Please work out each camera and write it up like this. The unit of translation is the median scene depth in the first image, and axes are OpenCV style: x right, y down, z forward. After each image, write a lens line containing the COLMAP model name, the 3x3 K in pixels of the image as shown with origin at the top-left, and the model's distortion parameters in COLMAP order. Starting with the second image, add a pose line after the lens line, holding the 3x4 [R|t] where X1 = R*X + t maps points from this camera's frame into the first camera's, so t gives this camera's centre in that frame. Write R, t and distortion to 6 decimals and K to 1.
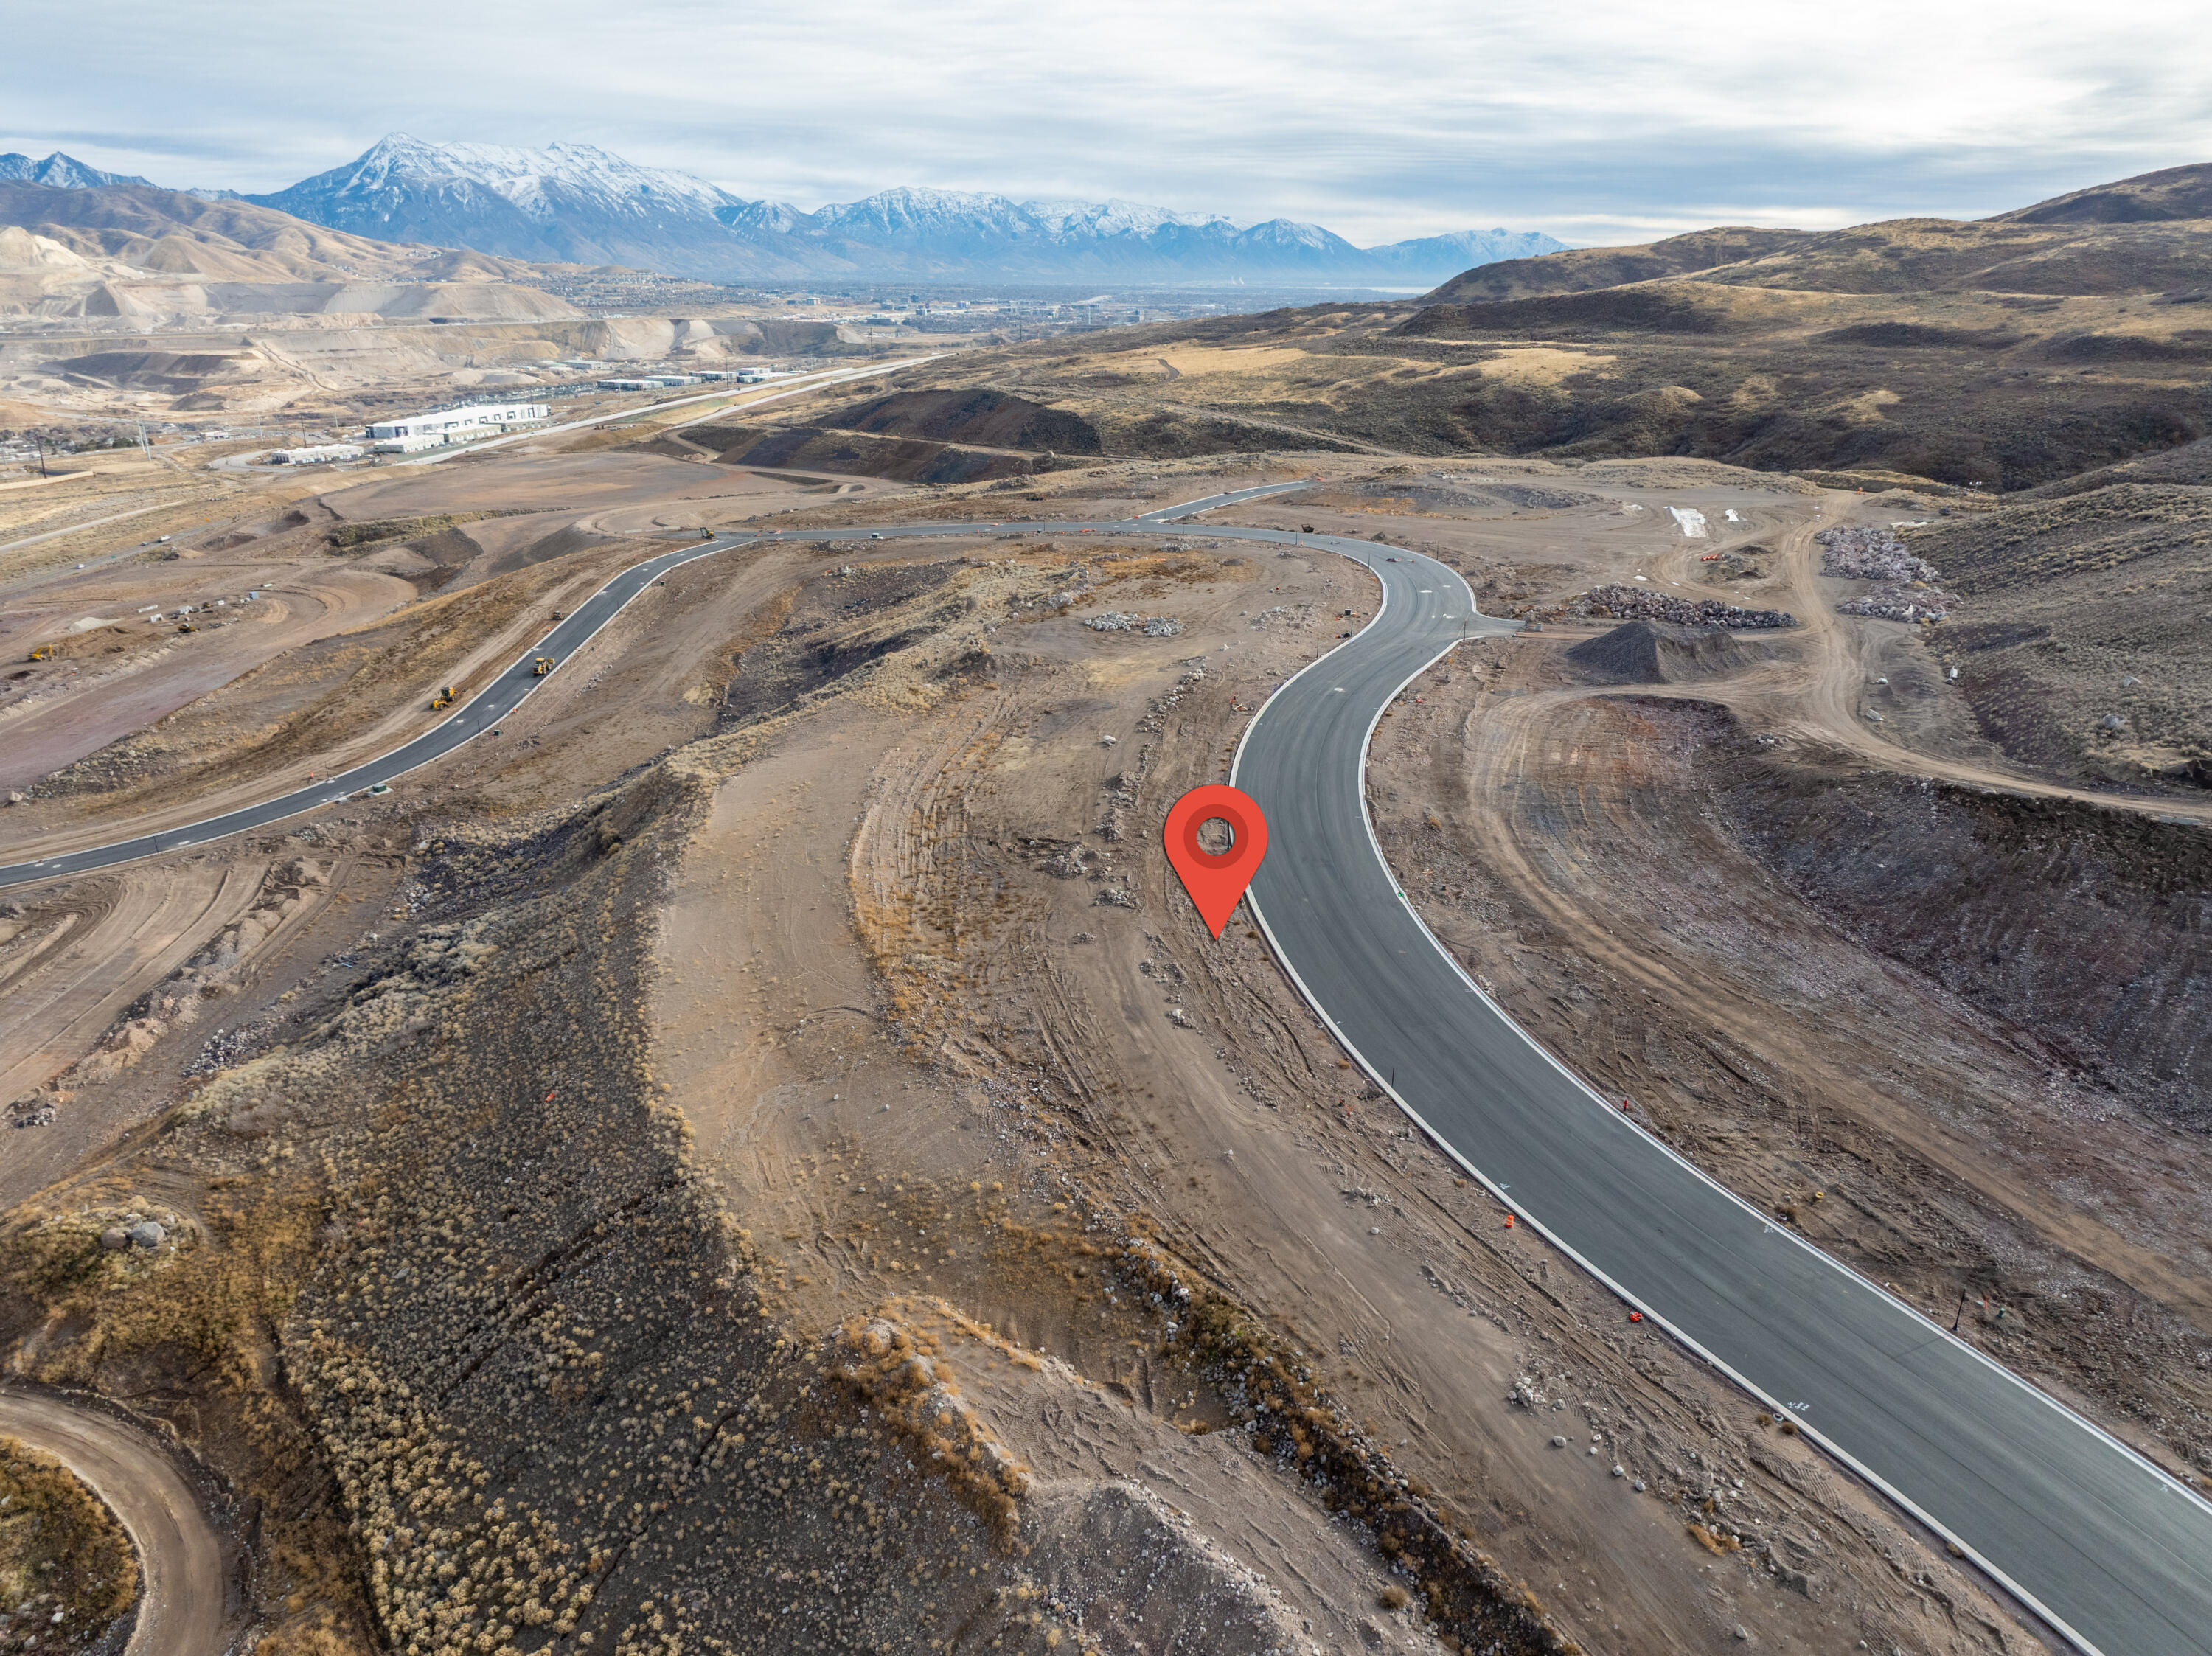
lens RADIAL K [[1560.1, 0, 1110.5], [0, 1560.1, 827.7], [0, 0, 1]] dist [-0.036463, -0.002811]
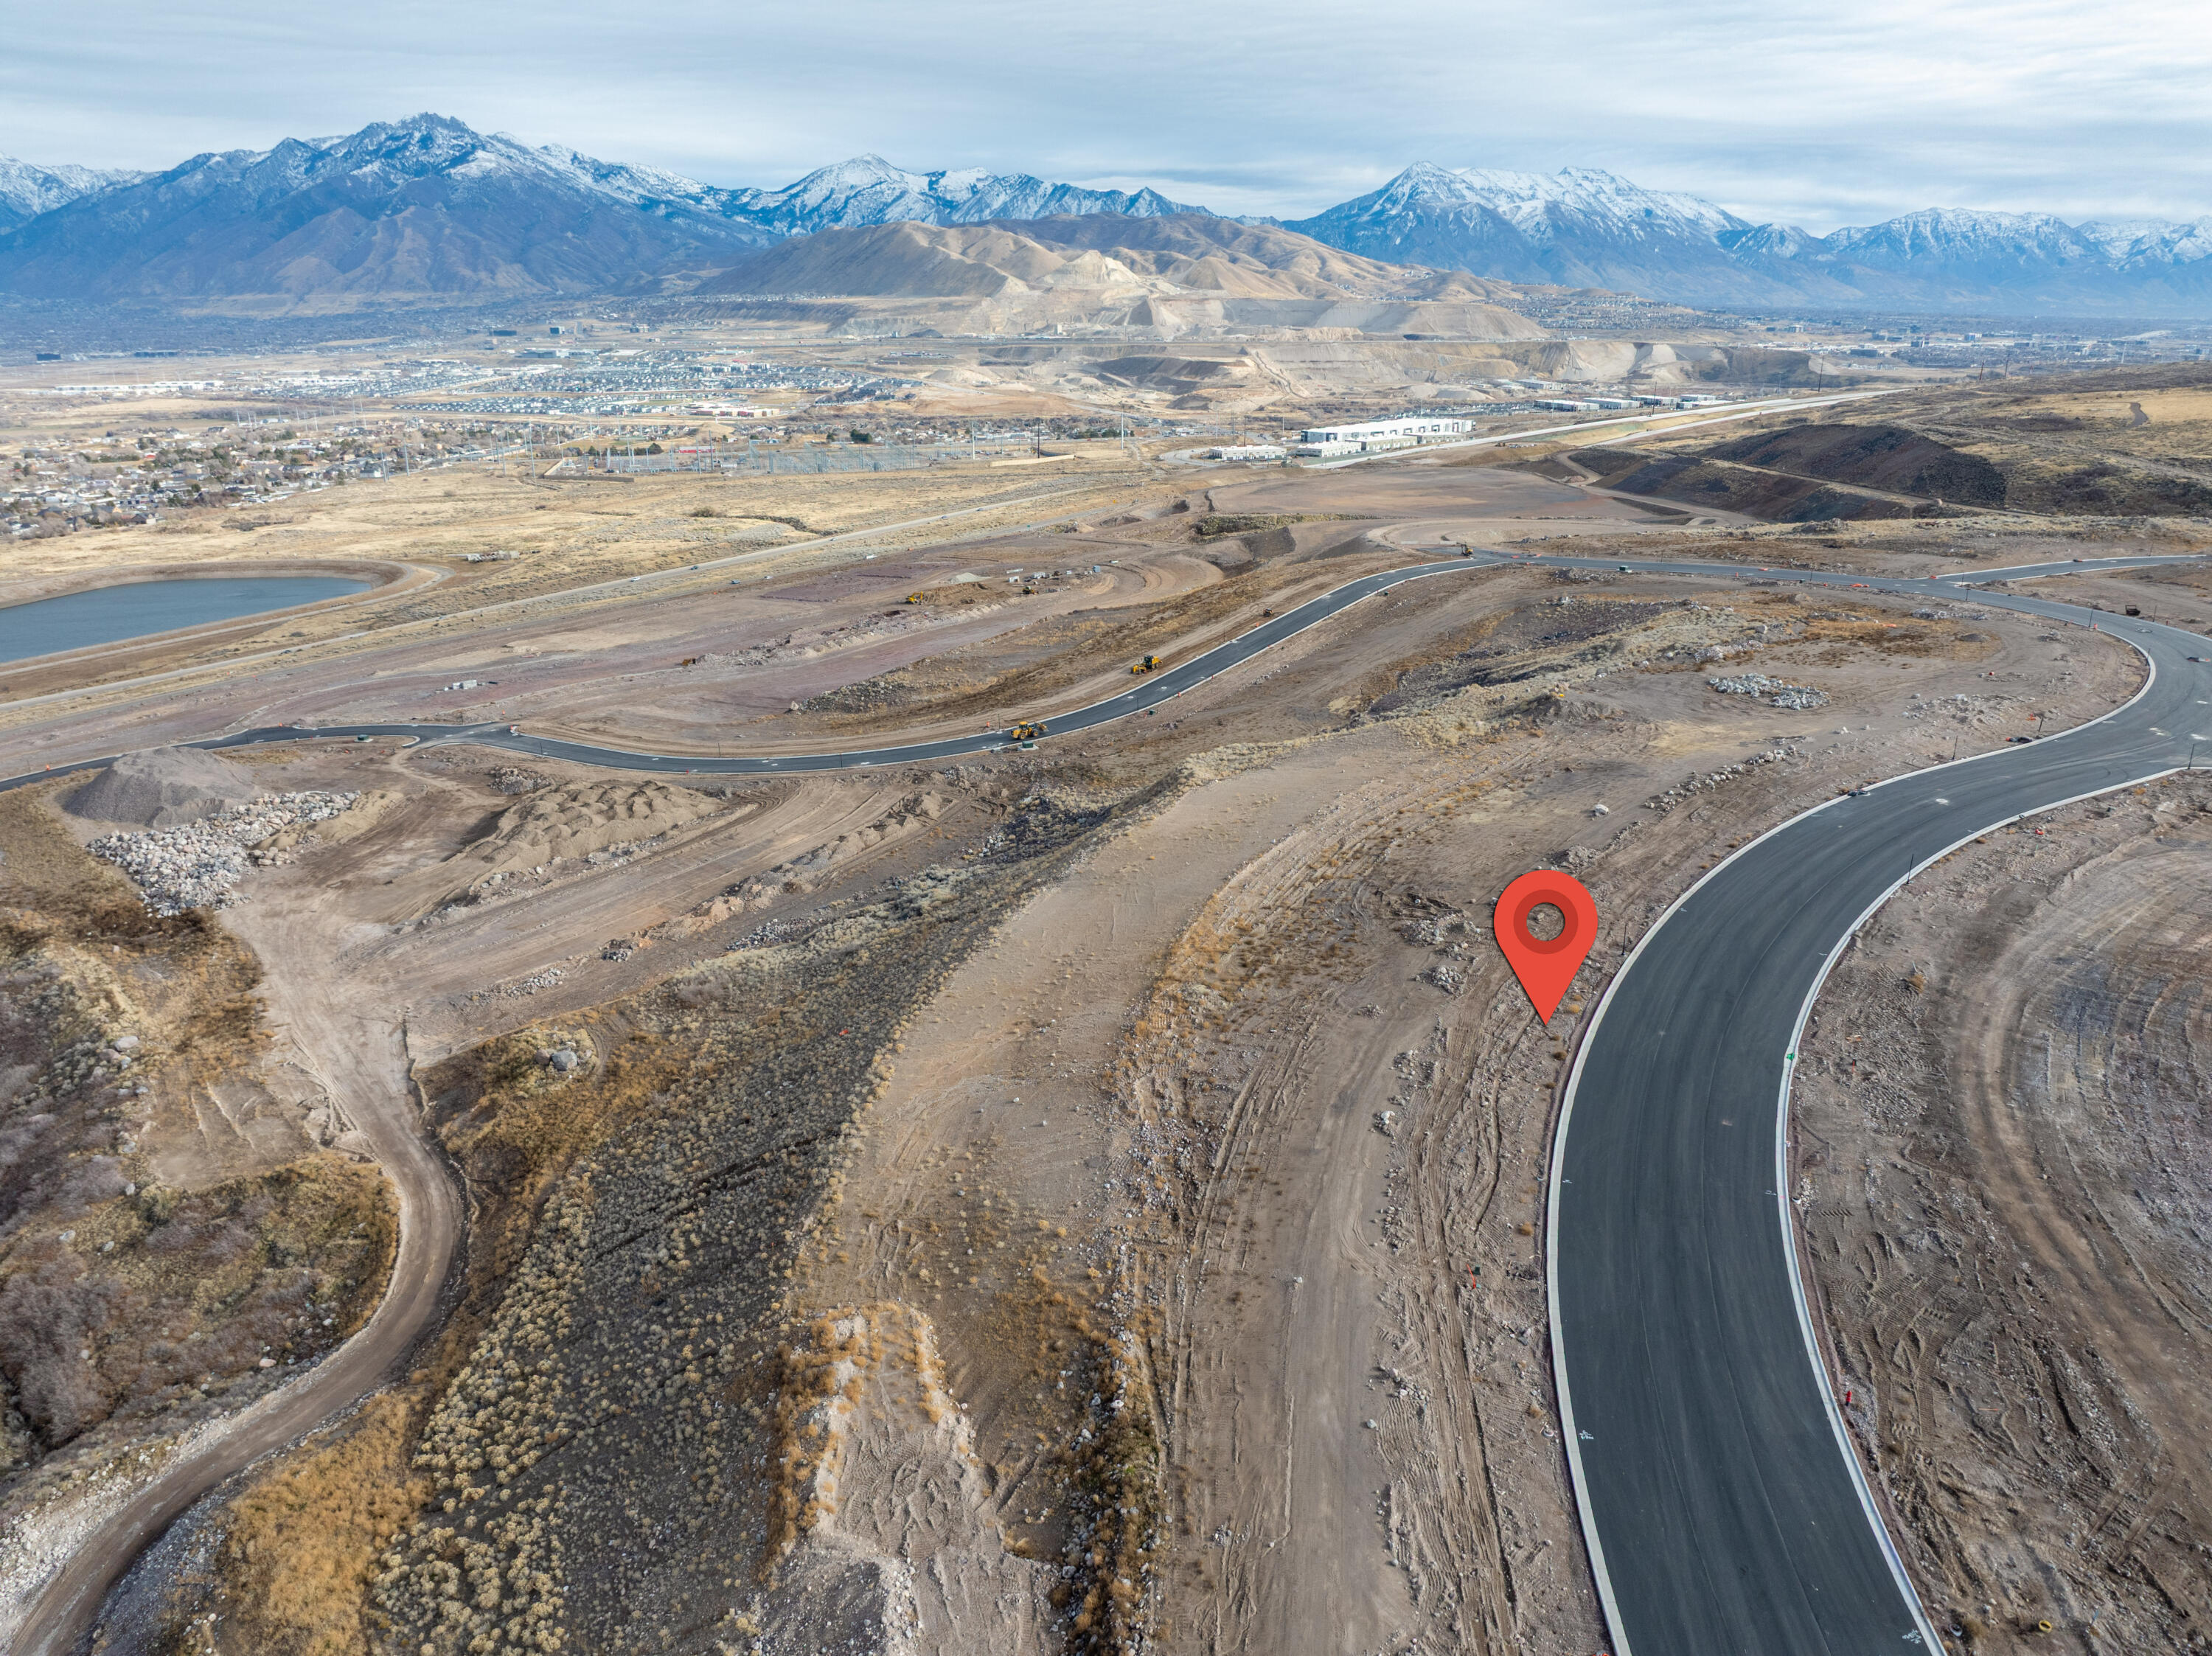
lens RADIAL K [[1560.1, 0, 1110.5], [0, 1560.1, 827.7], [0, 0, 1]] dist [-0.036463, -0.002811]
pose [[0.832346, 0.179092, -0.524525, 0.156738], [-0.186178, 0.981711, 0.039754, -0.020446], [0.522052, 0.064566, 0.850466, 0.078166]]
